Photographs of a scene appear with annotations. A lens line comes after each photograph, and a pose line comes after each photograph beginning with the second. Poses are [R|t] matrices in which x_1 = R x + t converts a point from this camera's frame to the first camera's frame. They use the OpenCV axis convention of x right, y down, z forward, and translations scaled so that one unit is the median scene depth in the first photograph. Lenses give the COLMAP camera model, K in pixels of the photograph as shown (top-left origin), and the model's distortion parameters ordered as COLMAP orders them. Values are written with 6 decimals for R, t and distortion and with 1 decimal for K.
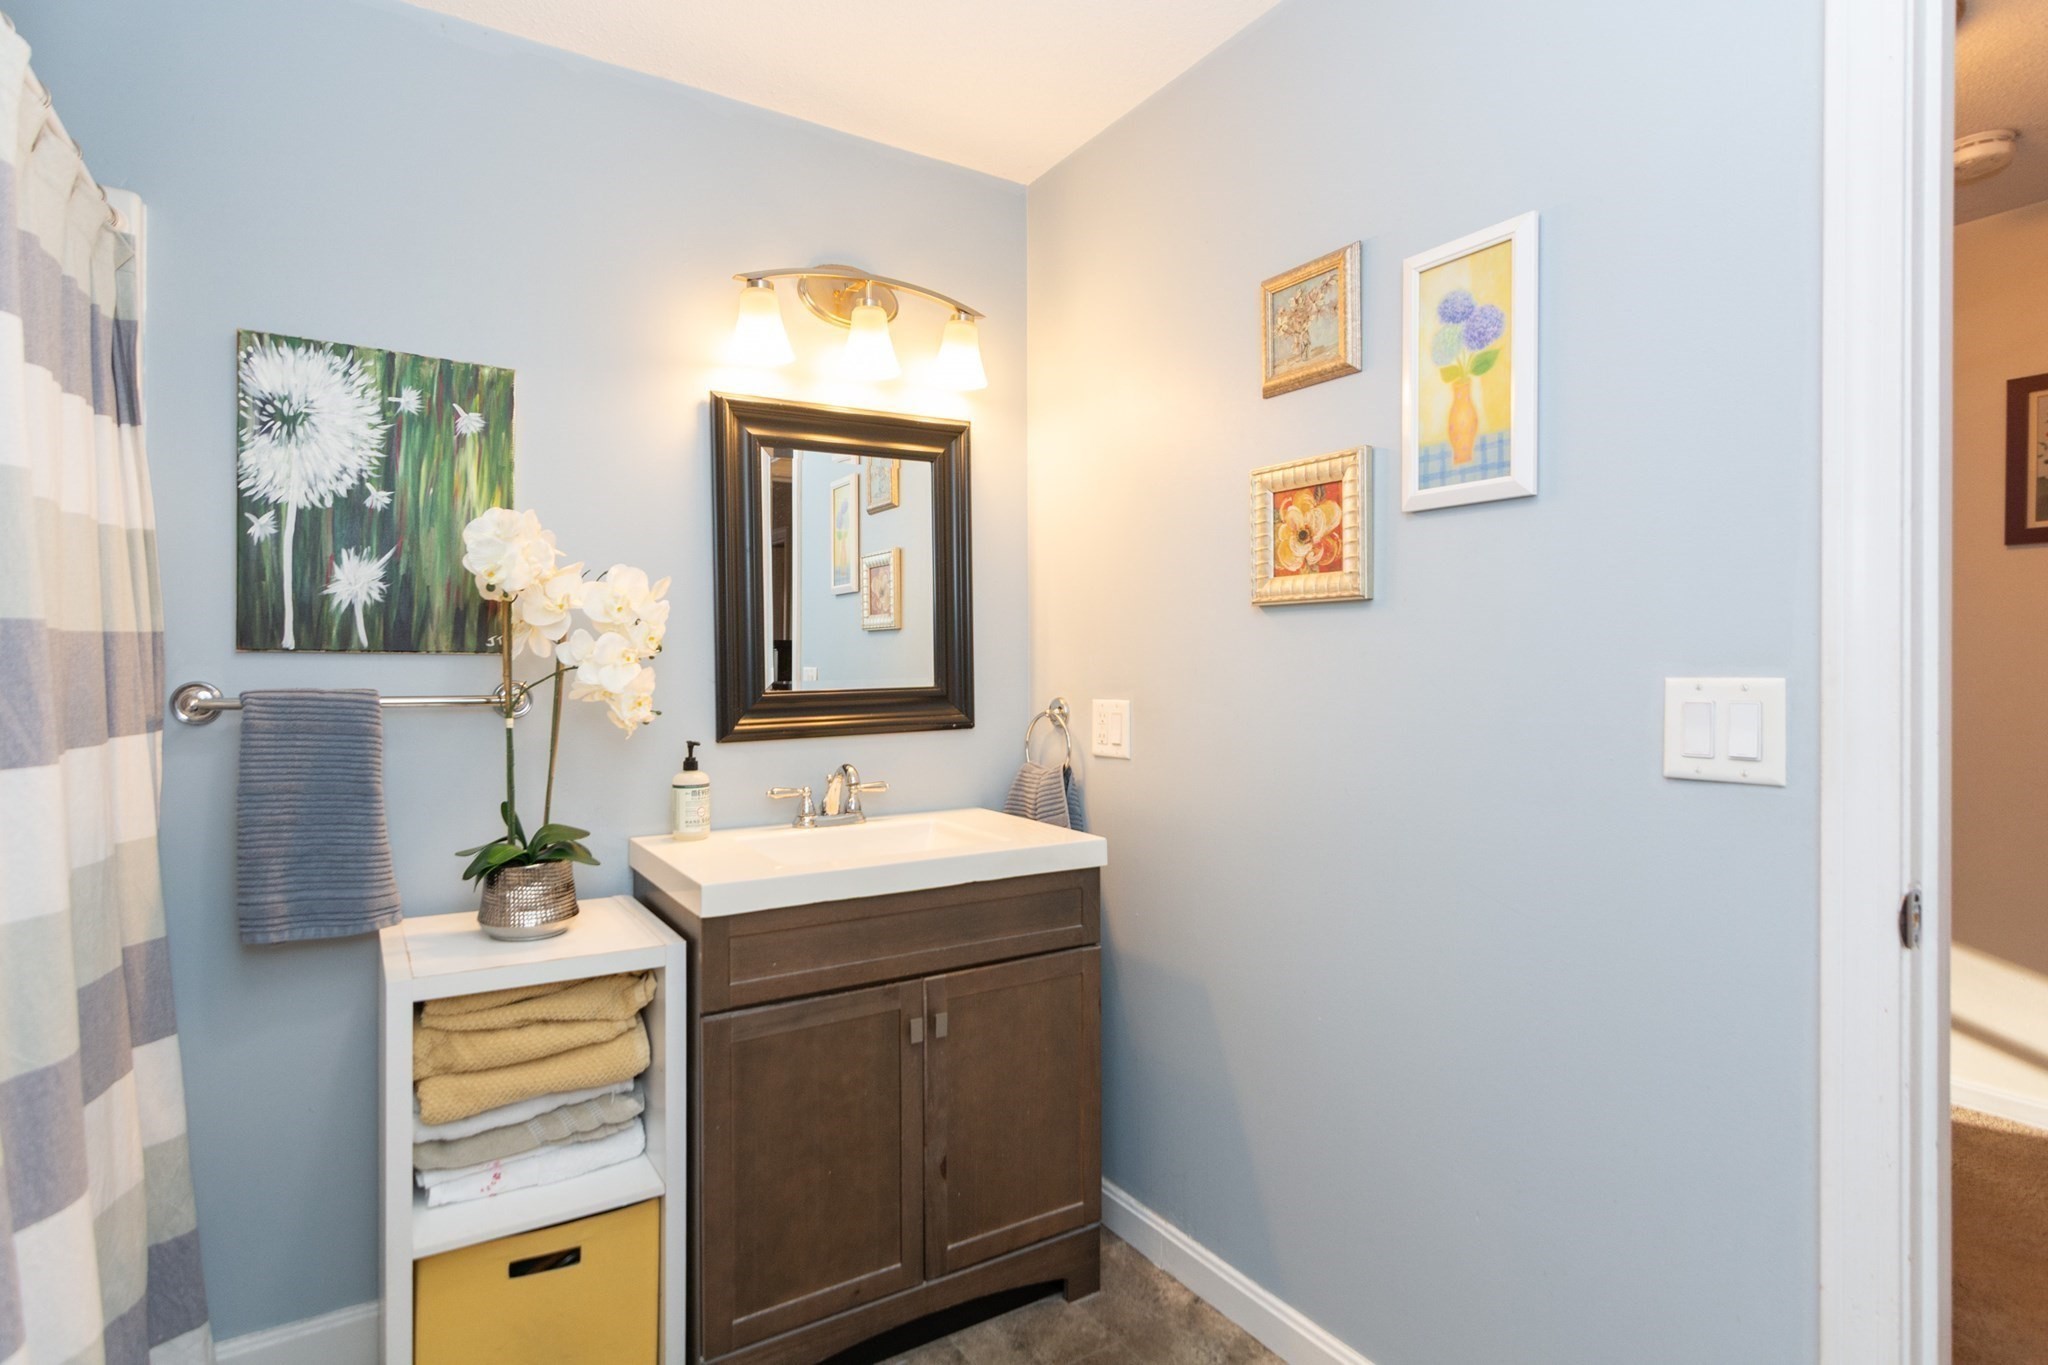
lens RADIAL K [[991.9, 0, 1010.1], [0, 991.9, 670.9], [0, 0, 1]] dist [-0.005522, 0.001790]
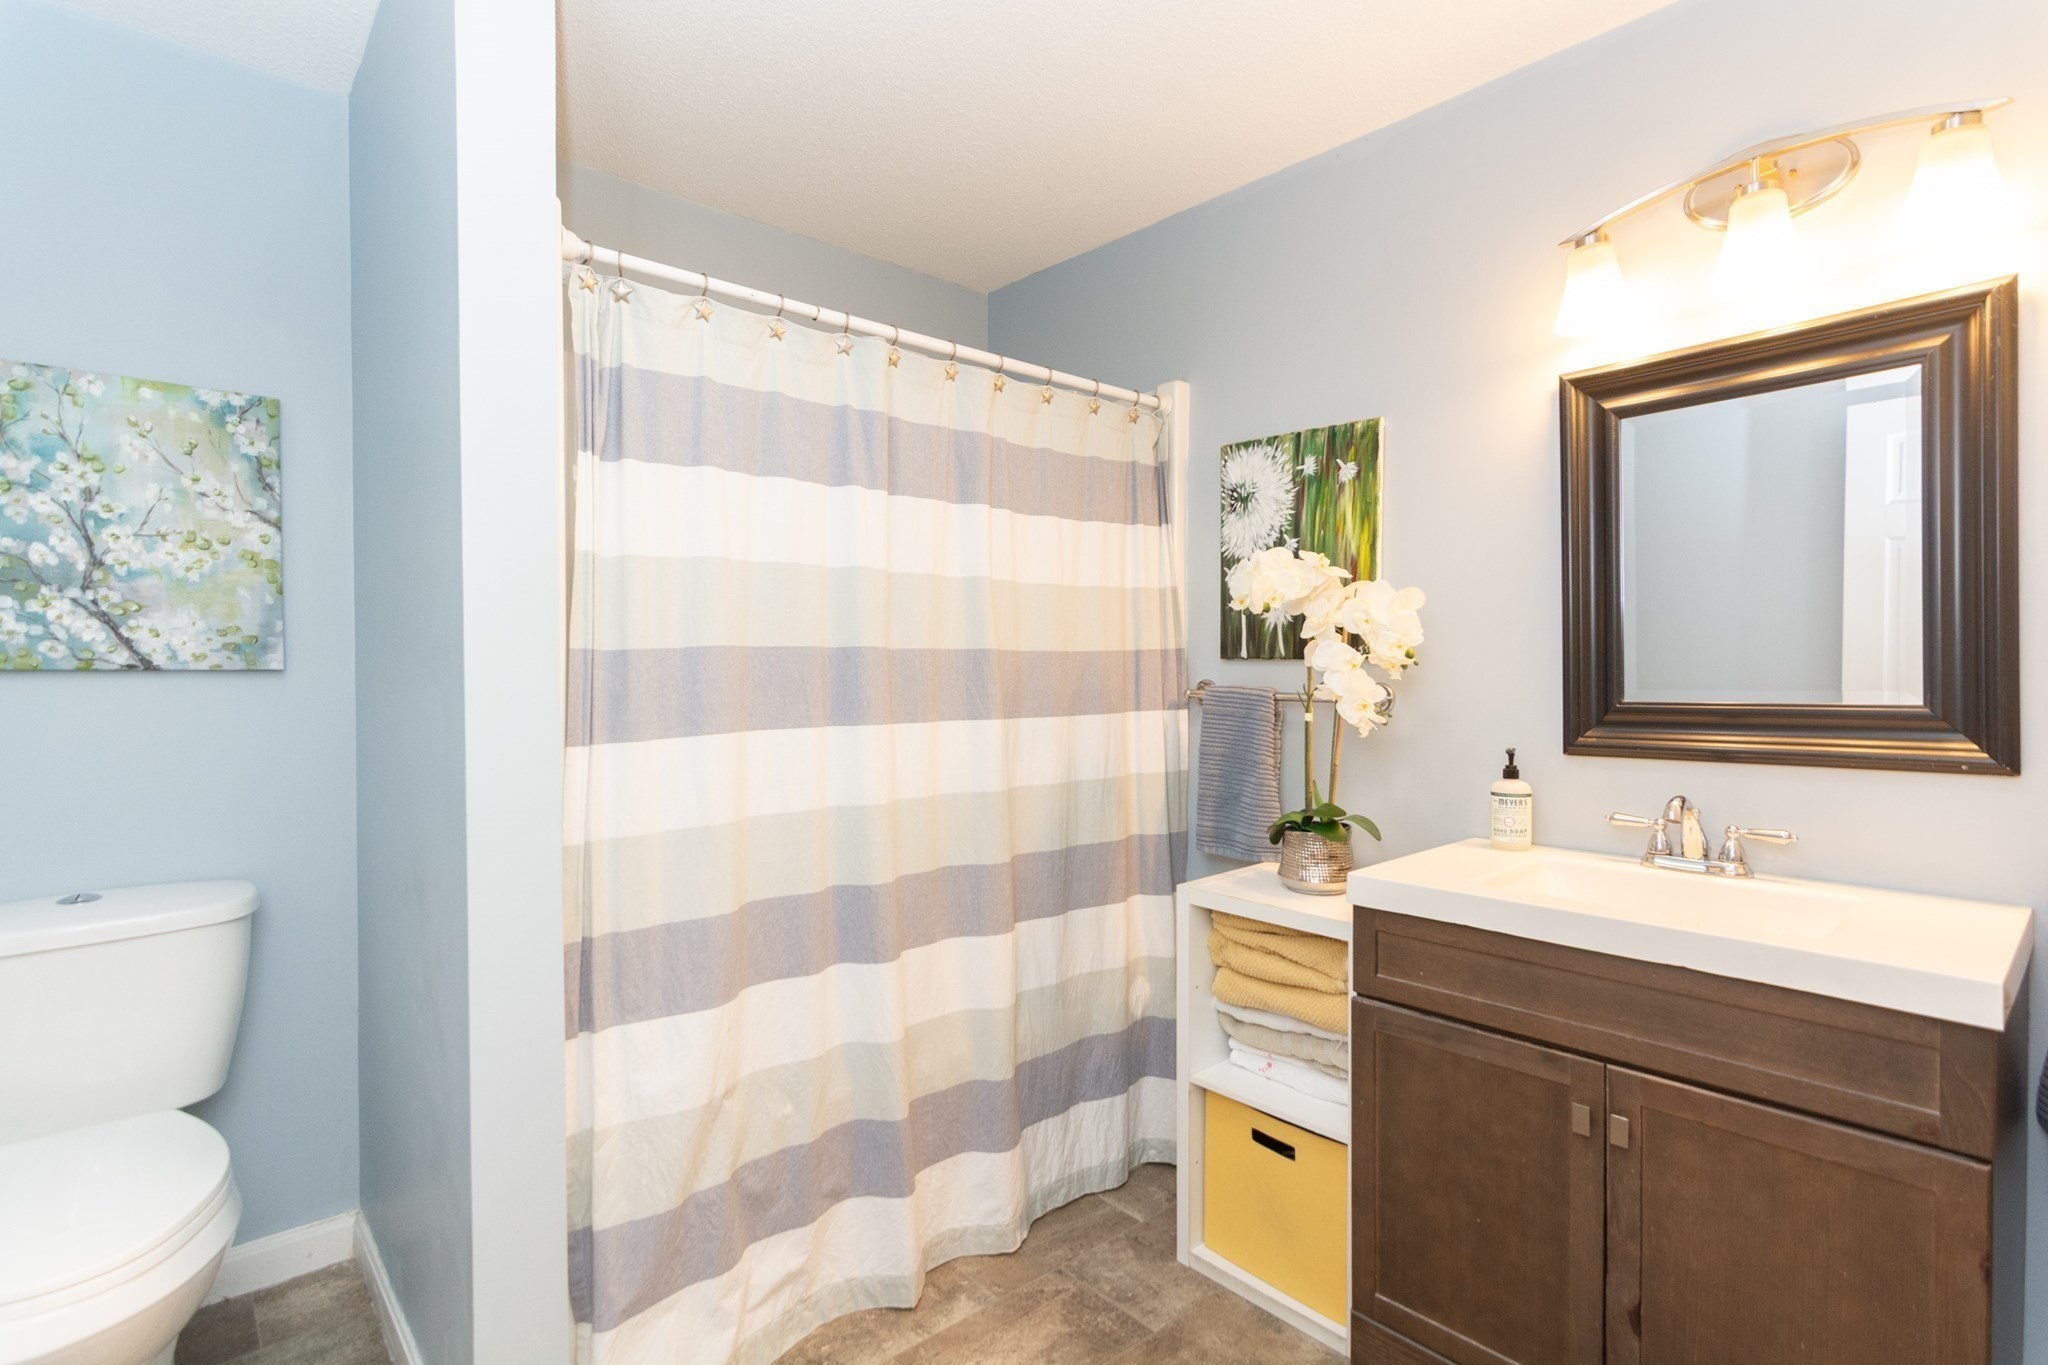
lens RADIAL K [[991.9, 0, 1006.9], [0, 991.9, 676.7], [0, 0, 1]] dist [-0.005522, 0.001790]
pose [[0.183023, 0.014657, -0.982999, 0.614054], [-0.001181, 0.999891, 0.014689, -0.015155], [0.983108, -0.001527, 0.183020, 0.379297]]
